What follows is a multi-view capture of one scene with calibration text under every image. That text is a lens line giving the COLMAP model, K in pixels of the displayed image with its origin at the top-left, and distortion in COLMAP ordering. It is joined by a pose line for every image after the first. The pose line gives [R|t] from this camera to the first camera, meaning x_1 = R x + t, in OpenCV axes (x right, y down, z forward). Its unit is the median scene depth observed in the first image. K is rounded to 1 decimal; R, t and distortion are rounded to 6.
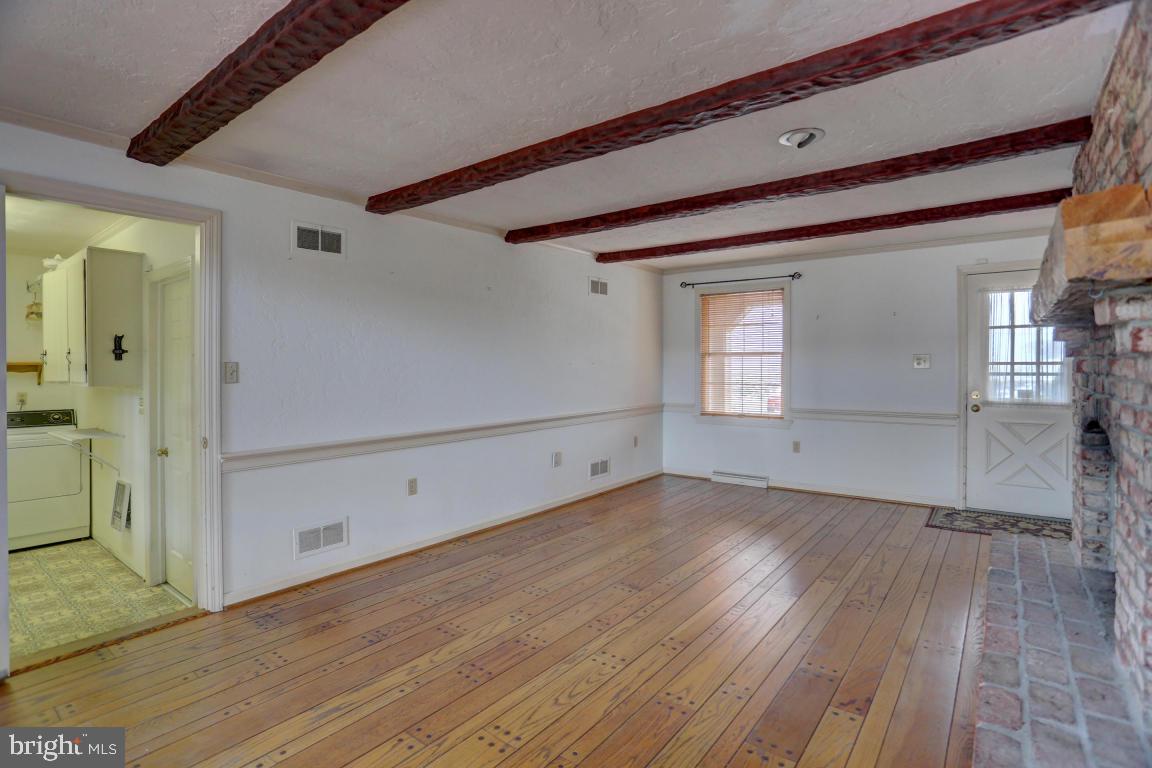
lens RADIAL K [[559.1, 0, 590.7], [0, 559.1, 369.8], [0, 0, 1]] dist [-0.067052, 0.028774]
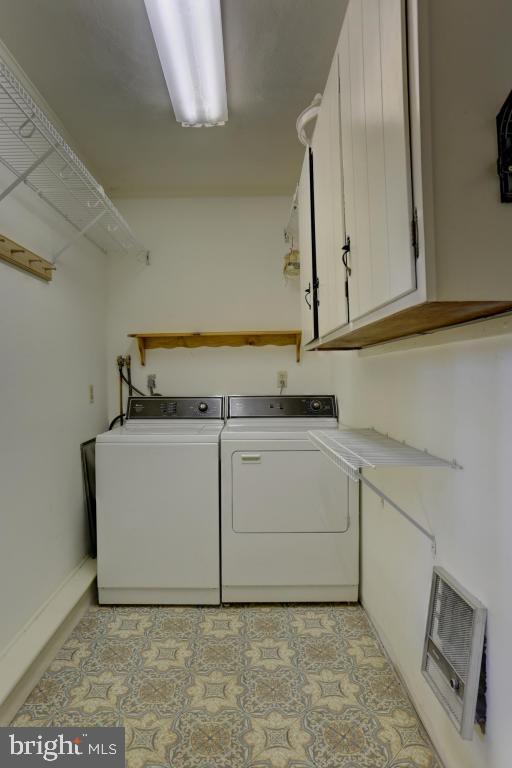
lens RADIAL K [[438.6, 0, 254.2], [0, 438.6, 382.7], [0, 0, 1]] dist [-0.065458, 0.034845]
pose [[0.620518, 0.001632, -0.784190, -0.600227], [0.013939, 0.999817, 0.013111, 0.050162], [0.784068, -0.019066, 0.620382, 0.587629]]
